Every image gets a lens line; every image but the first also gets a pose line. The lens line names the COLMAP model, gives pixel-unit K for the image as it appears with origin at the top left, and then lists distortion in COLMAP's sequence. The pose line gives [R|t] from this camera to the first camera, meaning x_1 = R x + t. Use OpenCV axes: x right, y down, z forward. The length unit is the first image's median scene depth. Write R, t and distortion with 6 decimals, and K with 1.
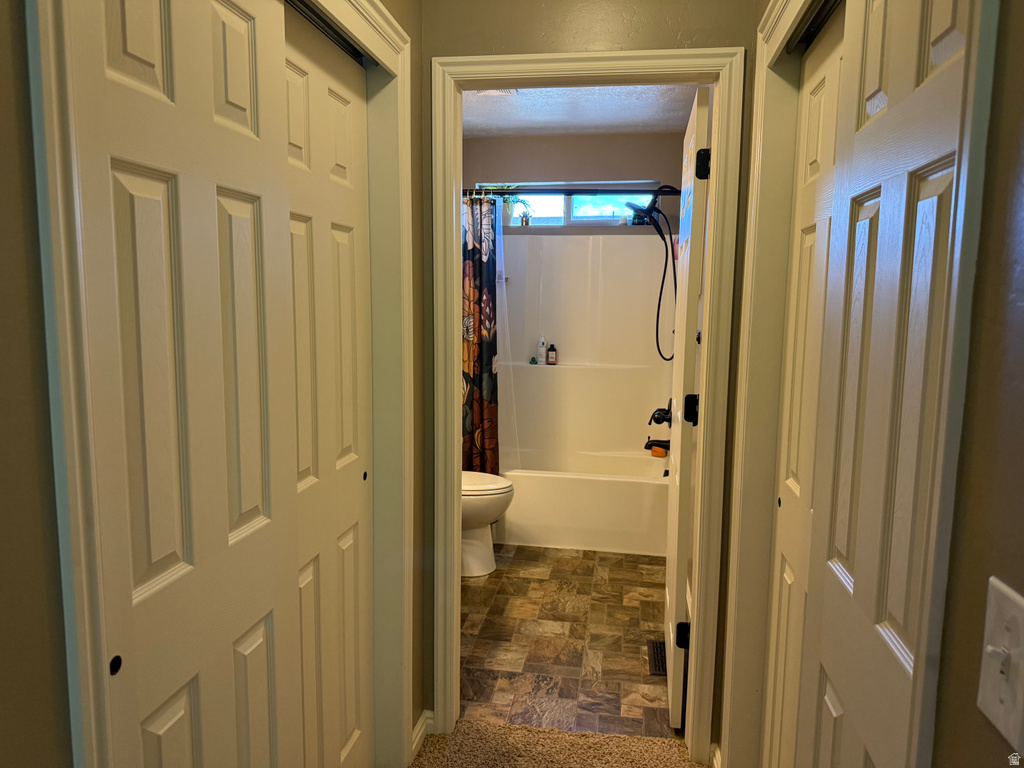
lens RADIAL K [[723.4, 0, 522.1], [0, 723.4, 384.3], [0, 0, 1]] dist [0.091195, -0.116674]
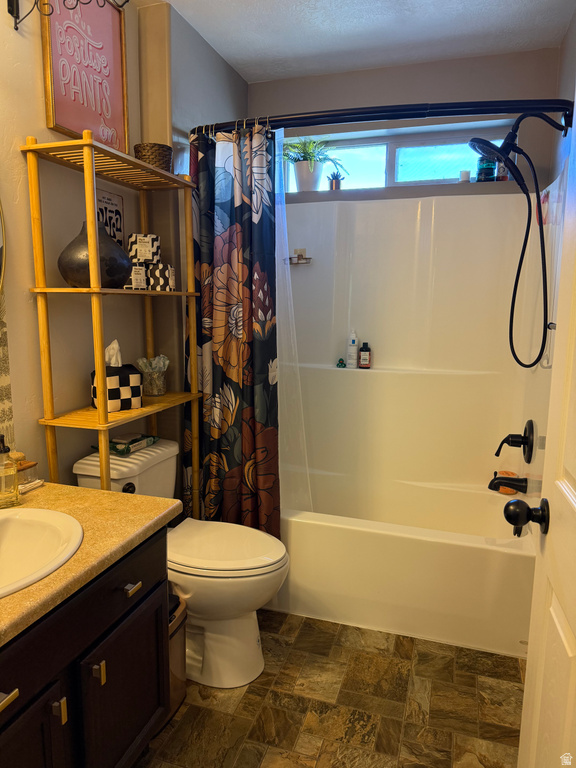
lens RADIAL K [[542.6, 0, 301.7], [0, 542.6, 386.1], [0, 0, 1]] dist [0.091195, -0.116674]
pose [[0.989360, 0.016583, -0.144543, 0.067573], [-0.011422, 0.999270, 0.036463, -0.032893], [0.145042, -0.034424, 0.988826, 0.473990]]
